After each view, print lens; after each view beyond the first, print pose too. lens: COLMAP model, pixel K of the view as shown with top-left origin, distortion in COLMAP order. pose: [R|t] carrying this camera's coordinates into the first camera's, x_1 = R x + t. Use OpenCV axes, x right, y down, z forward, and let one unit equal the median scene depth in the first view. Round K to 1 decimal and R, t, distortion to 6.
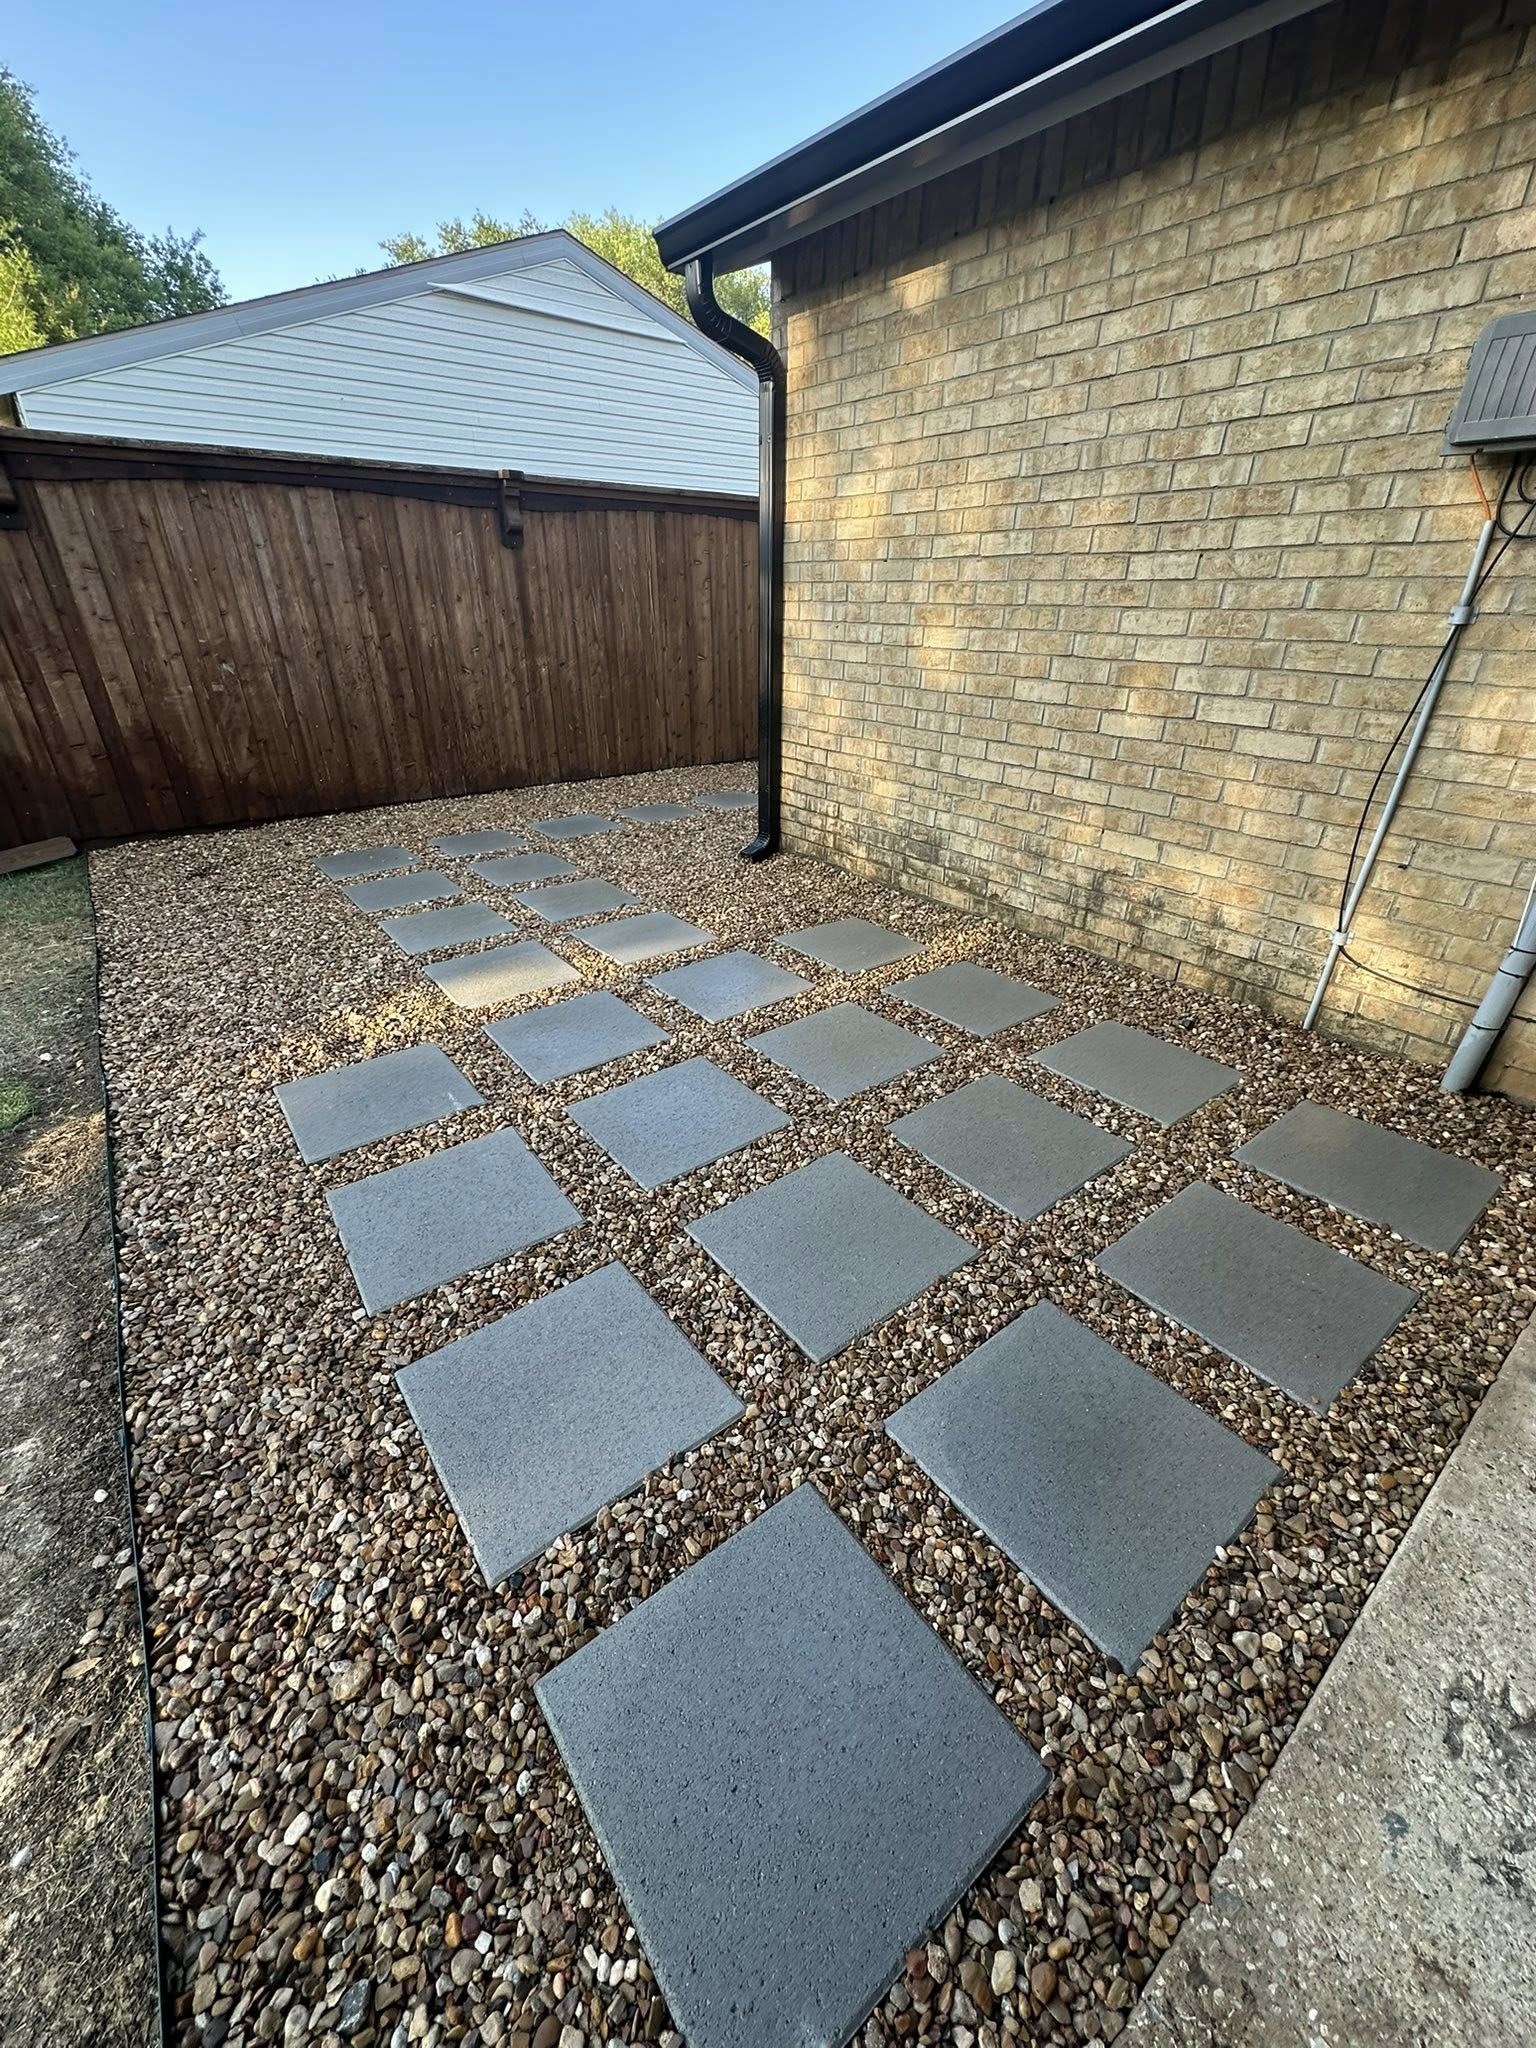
lens RADIAL K [[821.6, 0, 764.0], [0, 821.6, 1032.4], [0, 0, 1]] dist [-0.000891, -0.000231]
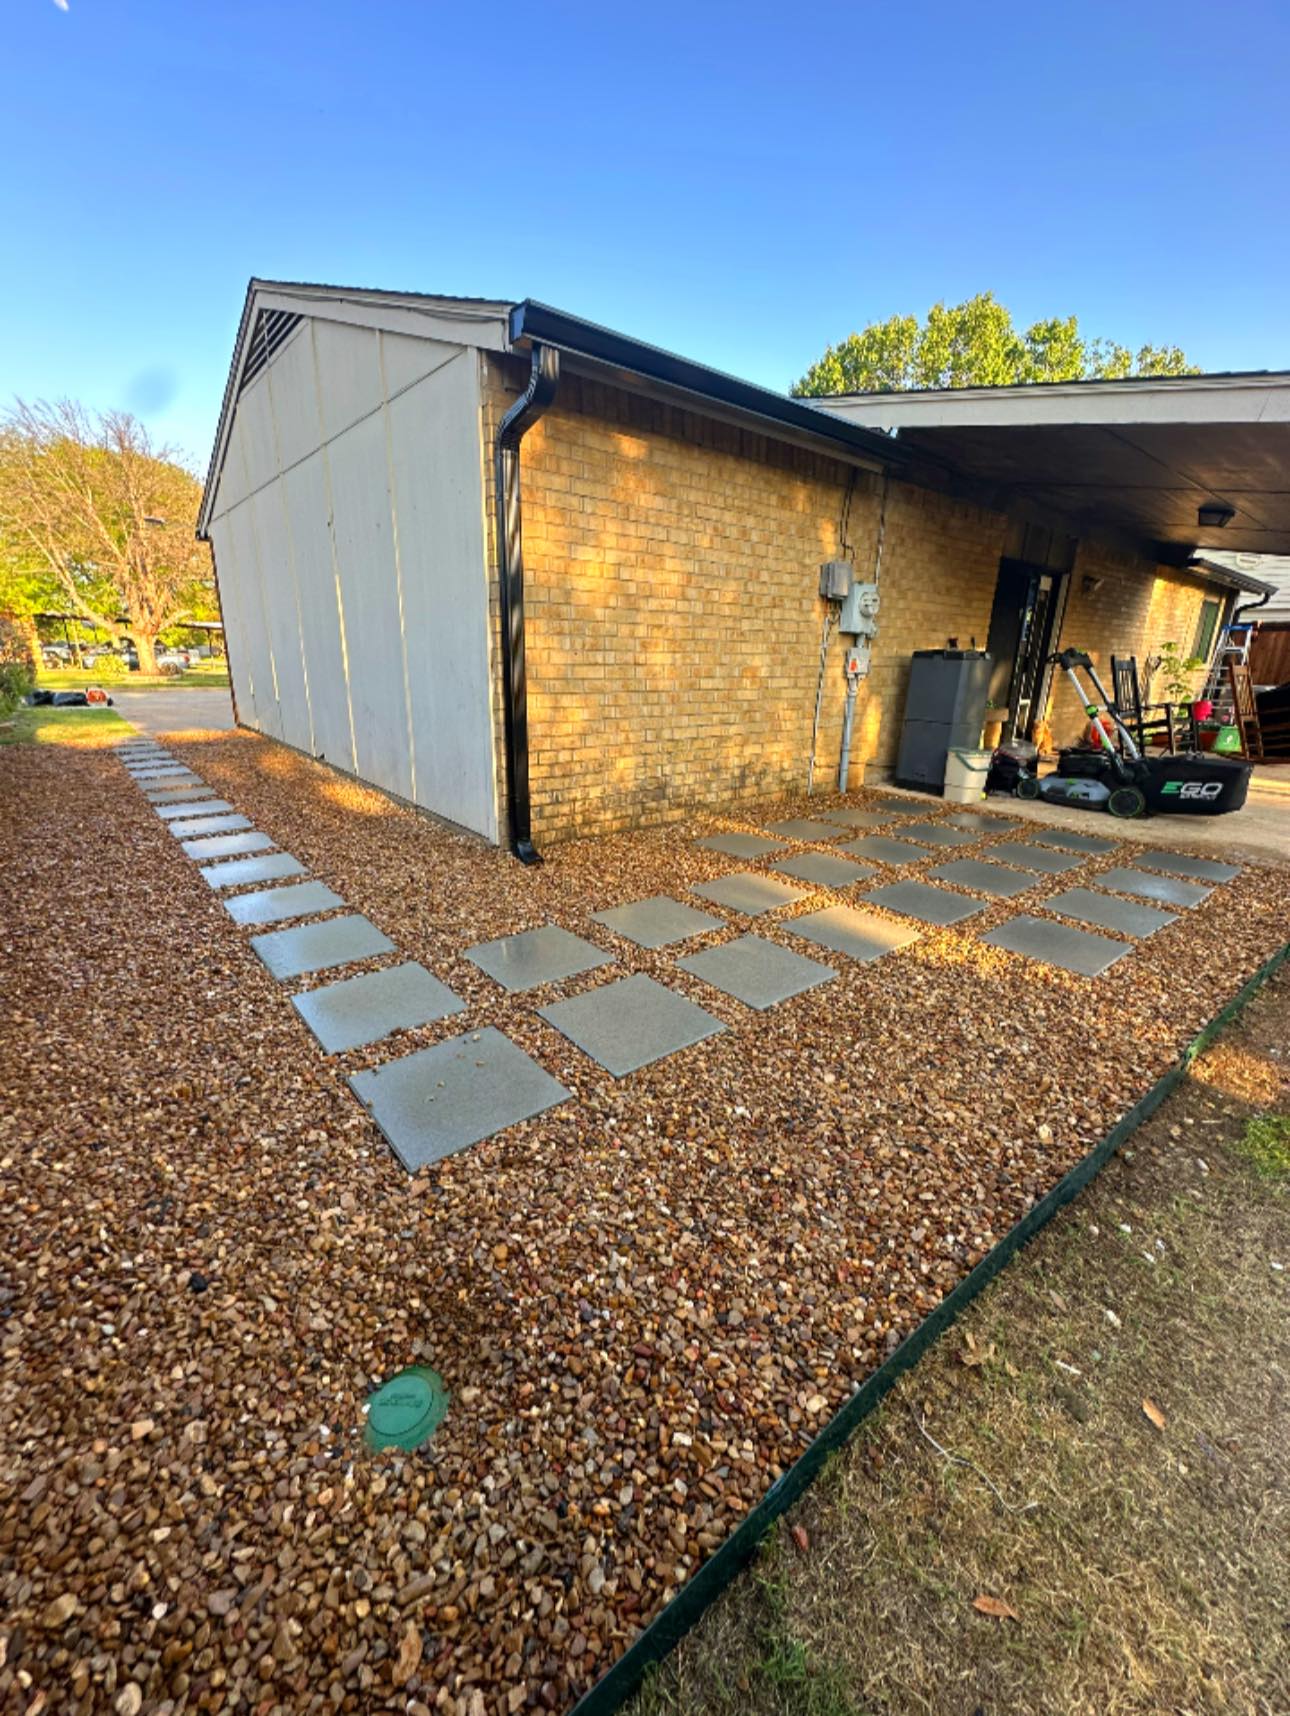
lens RADIAL K [[688.4, 0, 643.7], [0, 688.4, 859.6], [0, 0, 1]] dist [-0.000891, -0.000231]
pose [[-0.027416, -0.298281, 0.954084, -1.148472], [0.450804, 0.848187, 0.278128, -0.535030], [-0.892202, 0.437730, 0.111212, 1.052006]]
